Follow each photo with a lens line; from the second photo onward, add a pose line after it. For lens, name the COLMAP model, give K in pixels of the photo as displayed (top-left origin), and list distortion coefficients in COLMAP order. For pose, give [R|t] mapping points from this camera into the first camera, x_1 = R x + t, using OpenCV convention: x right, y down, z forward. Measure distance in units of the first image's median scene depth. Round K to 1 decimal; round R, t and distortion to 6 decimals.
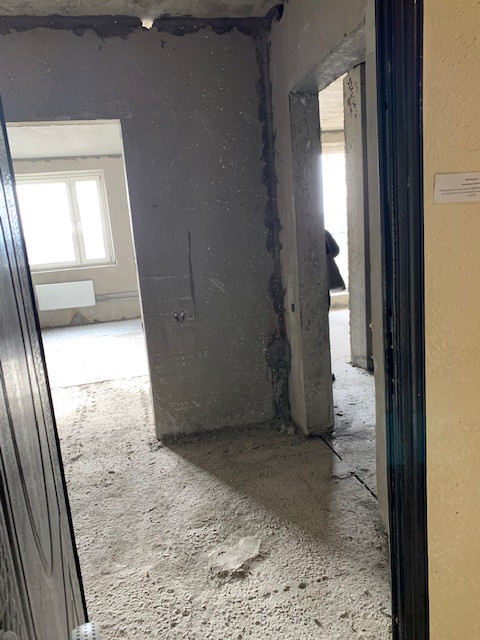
lens RADIAL K [[491.5, 0, 243.8], [0, 491.5, 319.5], [0, 0, 1]] dist [0.030690, -0.003396]
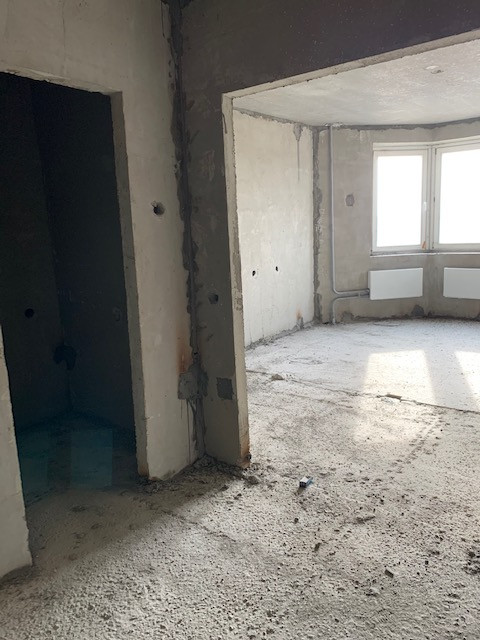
lens RADIAL K [[491.5, 0, 243.8], [0, 491.5, 319.5], [0, 0, 1]] dist [0.030690, -0.003396]
pose [[0.648365, 0.197490, -0.735269, 0.028993], [-0.157006, 0.979694, 0.124693, -0.070166], [0.744965, 0.034595, 0.666206, 0.309759]]
